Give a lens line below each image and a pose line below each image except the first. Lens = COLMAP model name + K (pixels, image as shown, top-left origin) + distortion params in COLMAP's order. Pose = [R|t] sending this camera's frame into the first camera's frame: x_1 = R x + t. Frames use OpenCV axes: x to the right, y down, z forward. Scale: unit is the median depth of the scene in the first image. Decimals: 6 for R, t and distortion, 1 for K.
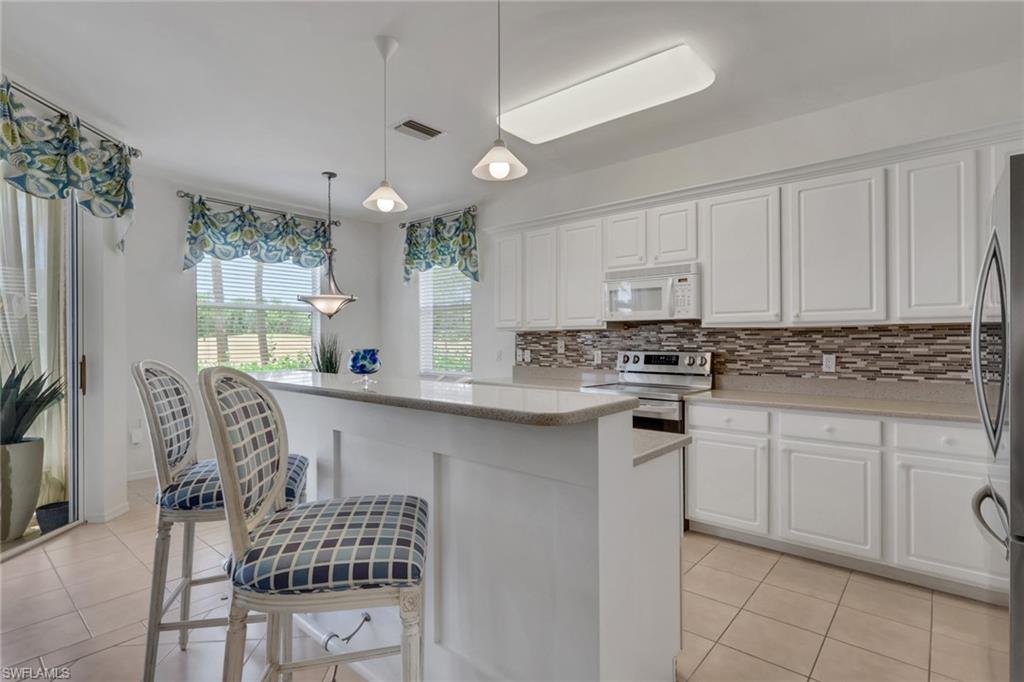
lens RADIAL K [[504.9, 0, 520.9], [0, 504.9, 346.3], [0, 0, 1]] dist [0.002047, -0.001486]
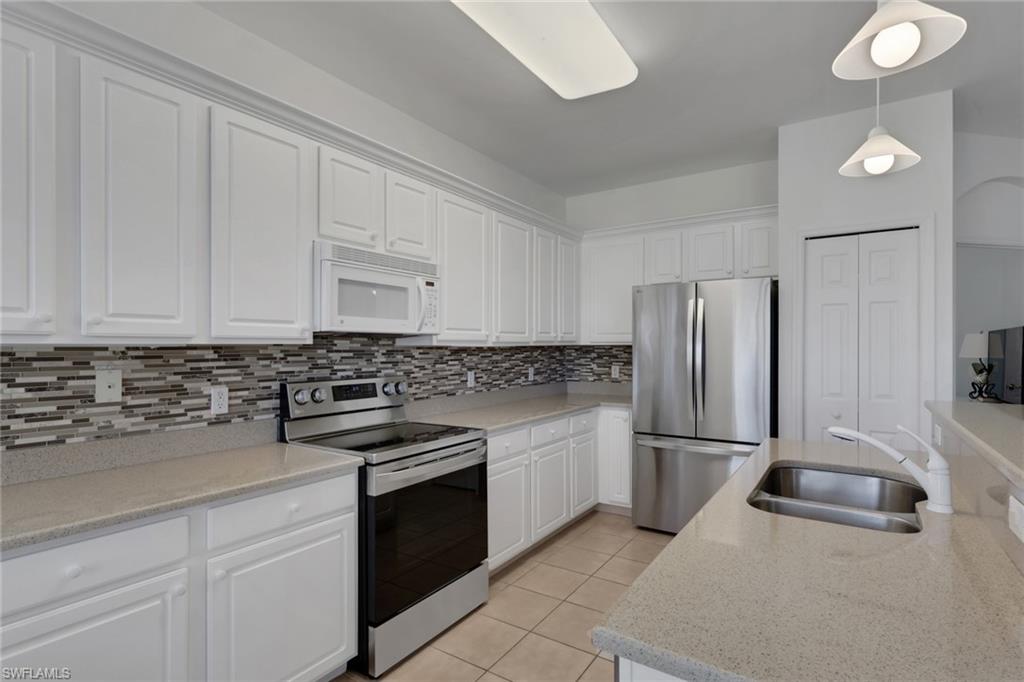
lens RADIAL K [[504.9, 0, 513.1], [0, 504.9, 346.1], [0, 0, 1]] dist [0.002047, -0.001486]
pose [[-0.119205, -0.001537, 0.992868, -0.404445], [0.006123, 0.999979, 0.002283, -0.033438], [-0.992851, 0.006351, -0.119193, 0.854485]]
